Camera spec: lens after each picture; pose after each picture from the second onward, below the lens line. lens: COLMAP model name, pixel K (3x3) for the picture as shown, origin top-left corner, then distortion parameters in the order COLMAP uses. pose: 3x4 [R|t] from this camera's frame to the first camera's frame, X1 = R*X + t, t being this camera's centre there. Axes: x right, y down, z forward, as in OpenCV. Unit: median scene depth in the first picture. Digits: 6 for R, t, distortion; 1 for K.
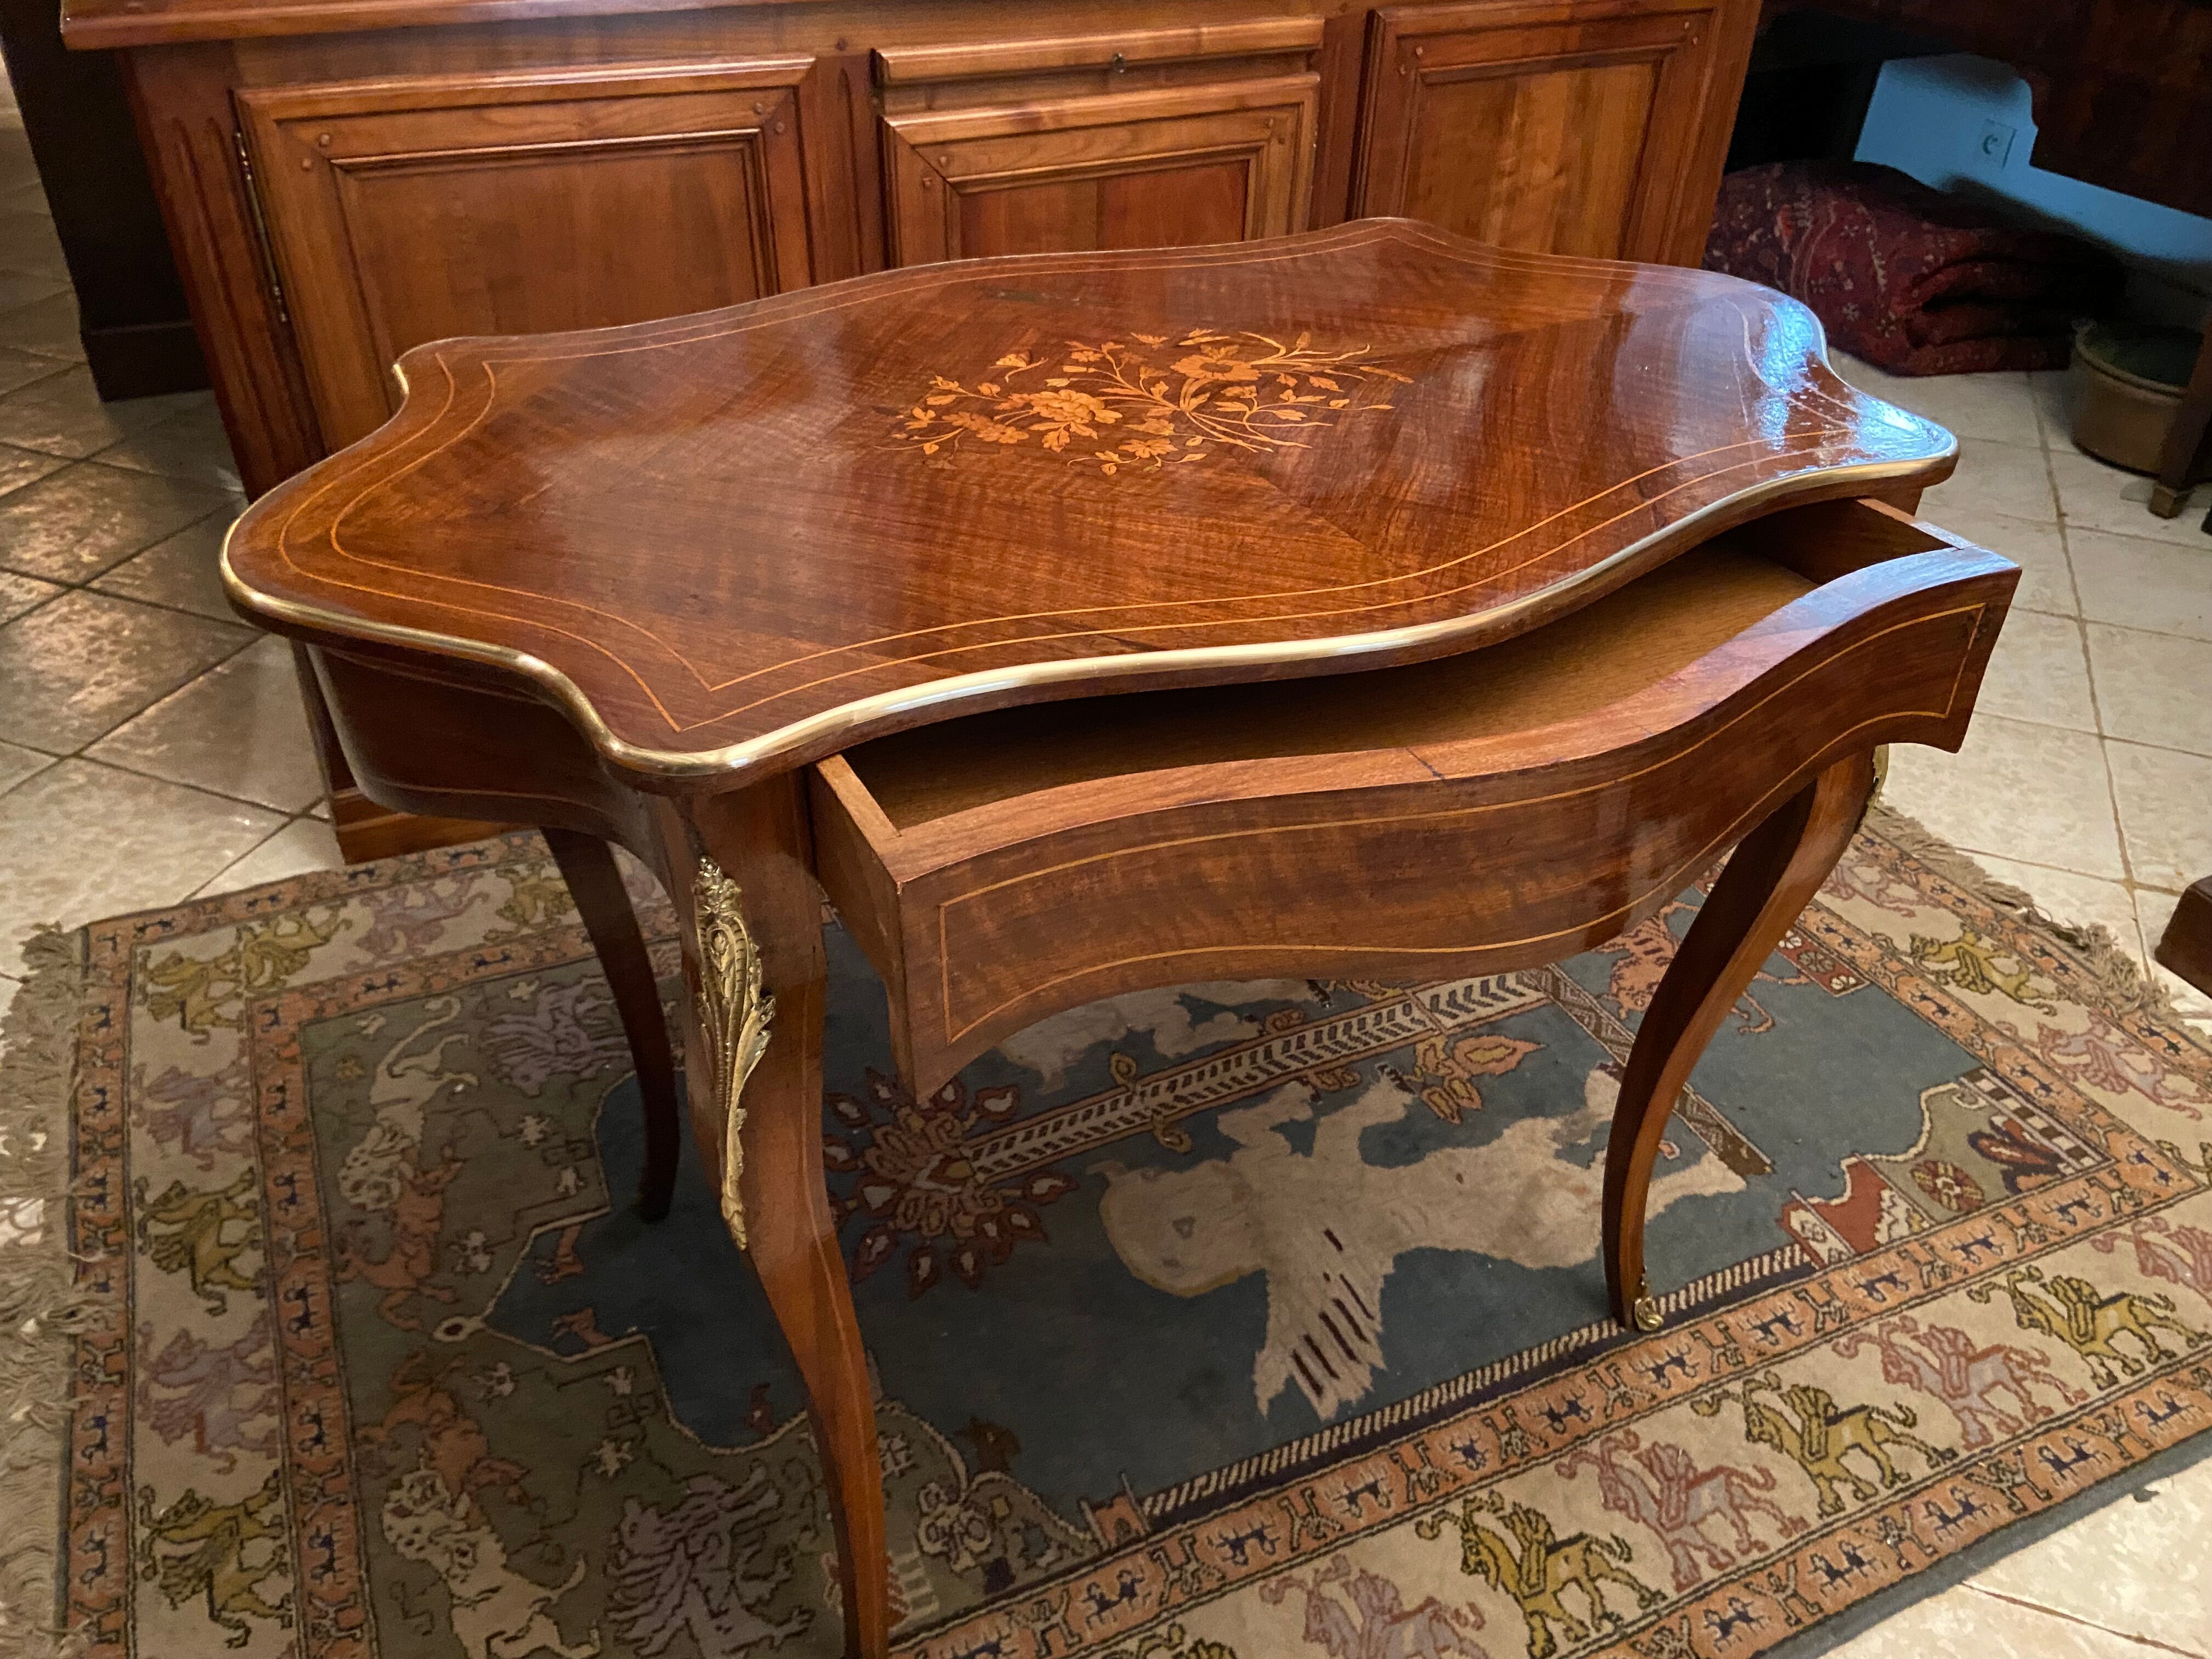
lens RADIAL K [[1688.0, 0, 1113.5], [0, 1688.0, 851.8], [0, 0, 1]] dist [0.116524, -0.146700]
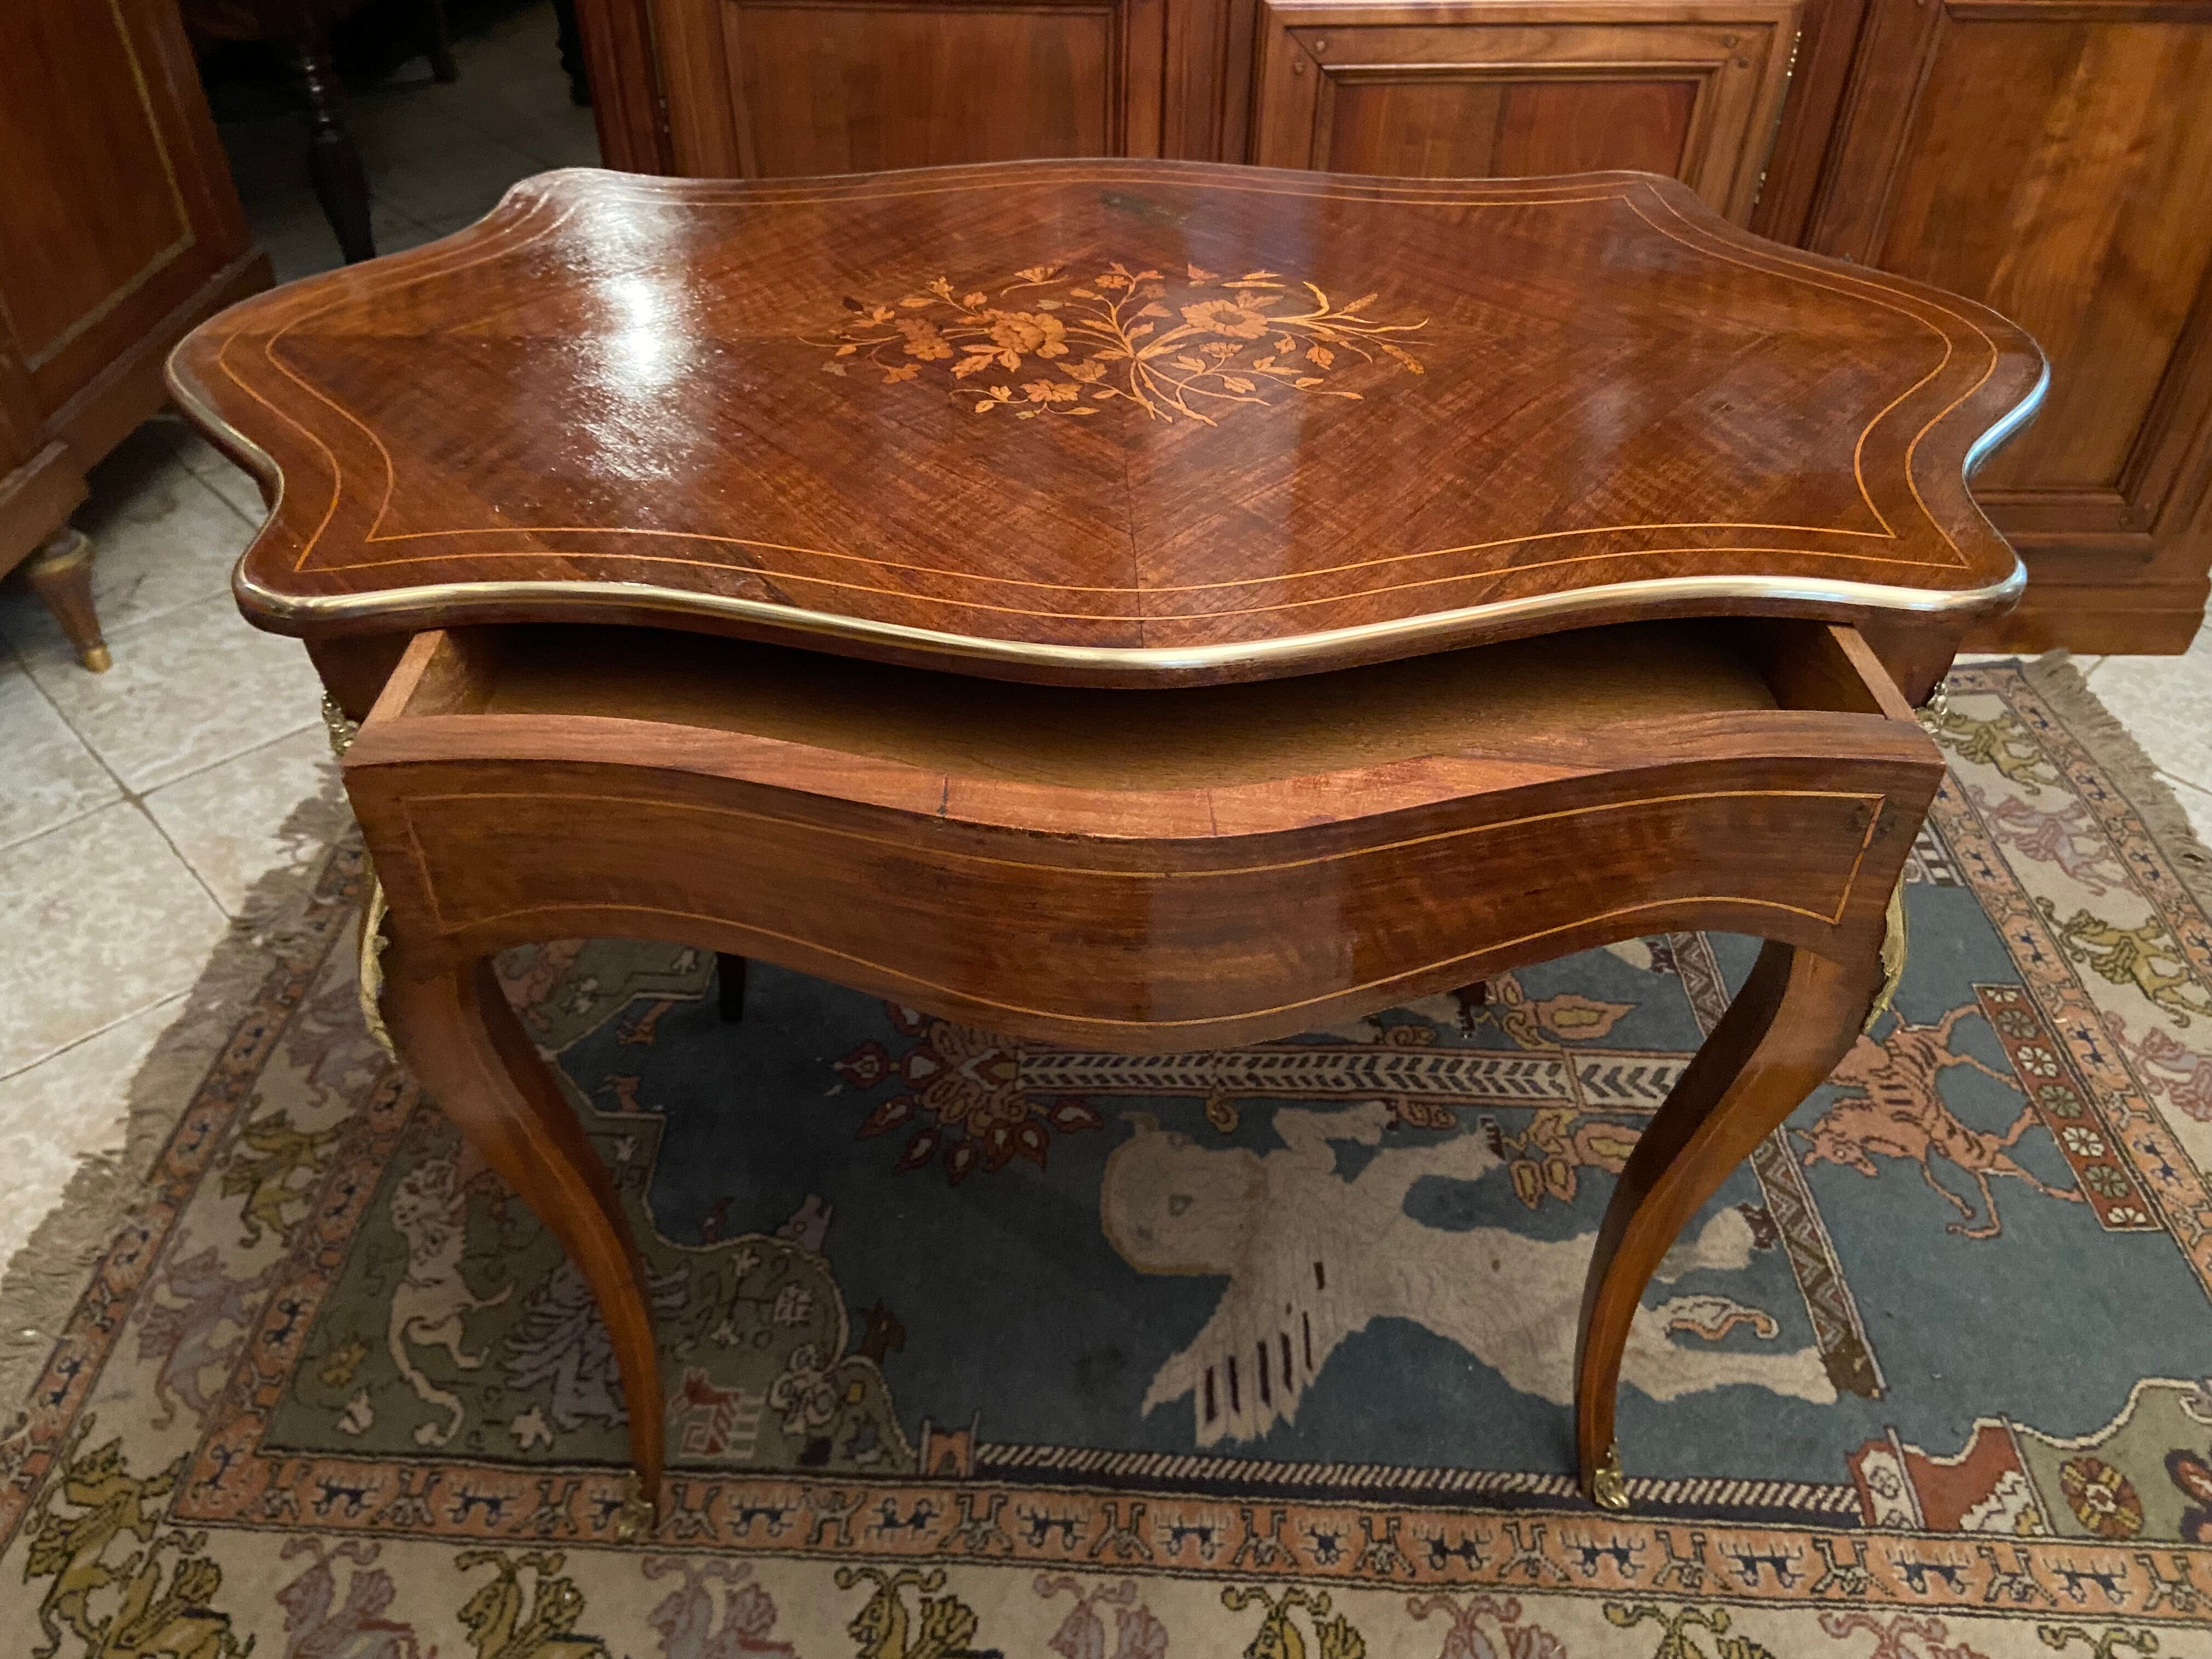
lens RADIAL K [[1688.0, 0, 1078.5], [0, 1688.0, 833.1], [0, 0, 1]] dist [0.116524, -0.146700]
pose [[0.890101, 0.277953, -0.361196, 0.262851], [-0.254188, 0.960557, 0.112780, -0.069504], [0.378297, -0.008574, 0.925645, 0.087700]]
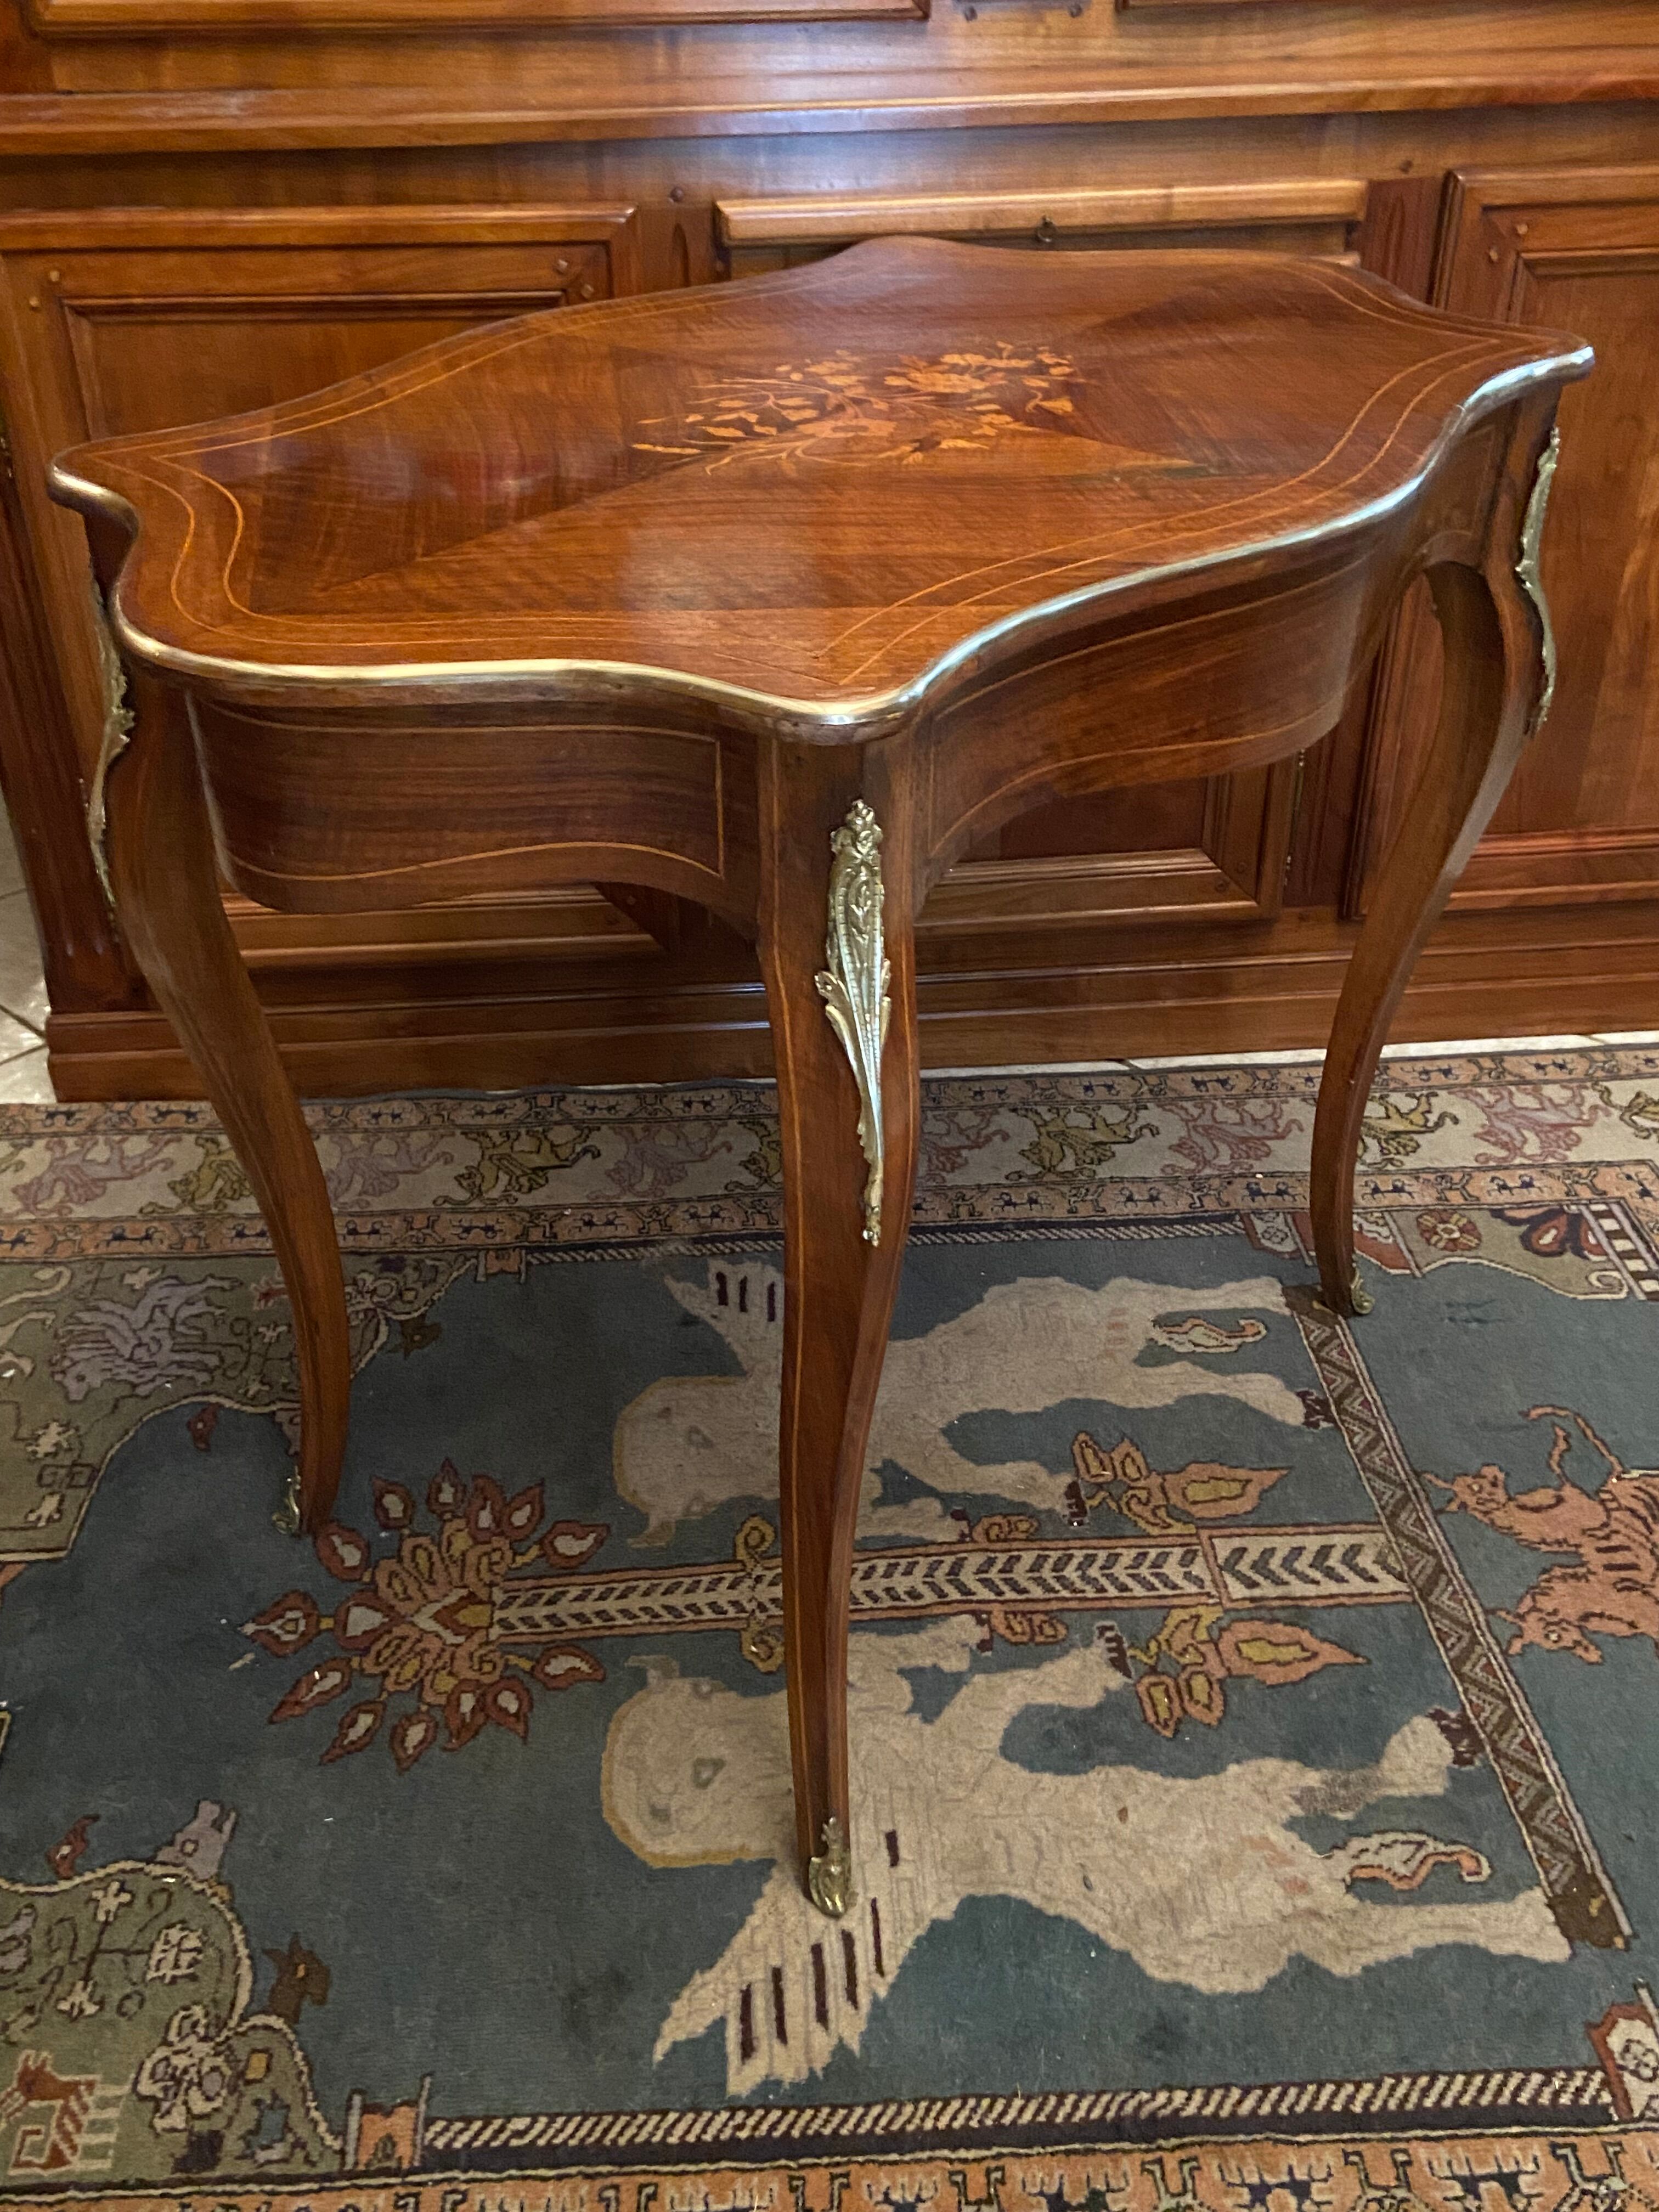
lens RADIAL K [[2125.1, 0, 795.4], [0, 2125.1, 1091.0], [0, 0, 1]] dist [0.066036, 0.000000]
pose [[0.923623, 0.166138, -0.345425, 0.322077], [-0.191172, 0.980763, -0.039455, -0.031041], [0.332225, 0.102477, 0.937617, 0.125506]]
